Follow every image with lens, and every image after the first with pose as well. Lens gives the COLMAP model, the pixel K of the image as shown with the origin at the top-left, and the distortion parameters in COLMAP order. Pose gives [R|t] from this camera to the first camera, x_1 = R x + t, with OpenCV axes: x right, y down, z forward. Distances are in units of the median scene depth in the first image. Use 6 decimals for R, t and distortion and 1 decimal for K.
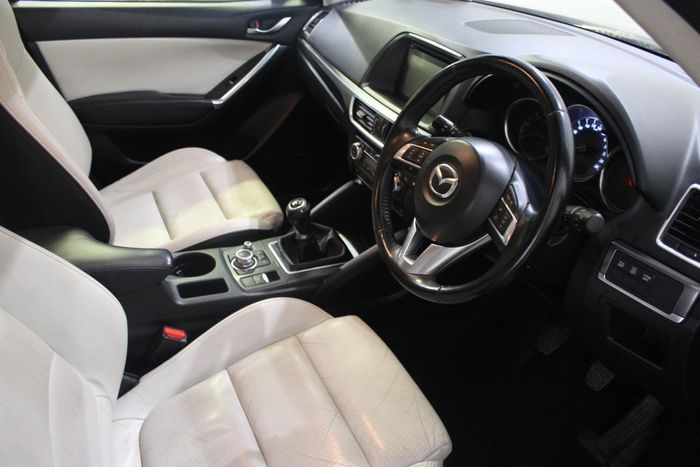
lens RADIAL K [[566.5, 0, 350.3], [0, 566.5, 207.0], [0, 0, 1]] dist [-0.001212, 0.007104]
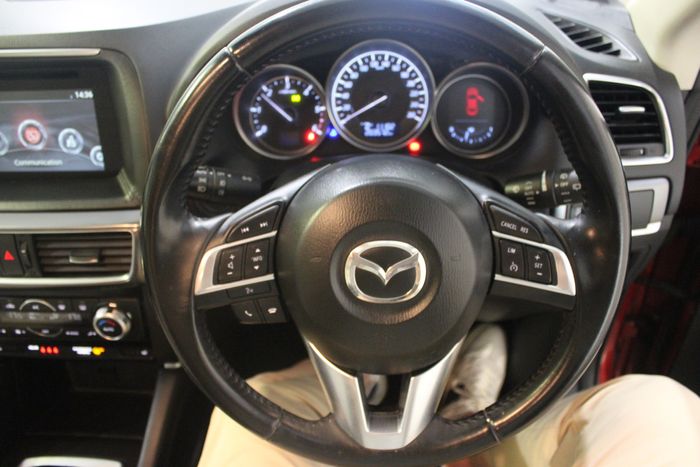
lens RADIAL K [[577.1, 0, 350.0], [0, 577.1, 208.1], [0, 0, 1]] dist [-0.011426, -0.010070]
pose [[0.499341, -0.556539, 0.664020, -0.098140], [0.500820, 0.810803, 0.302949, -0.165934], [-0.706993, 0.181280, 0.683593, 0.426843]]
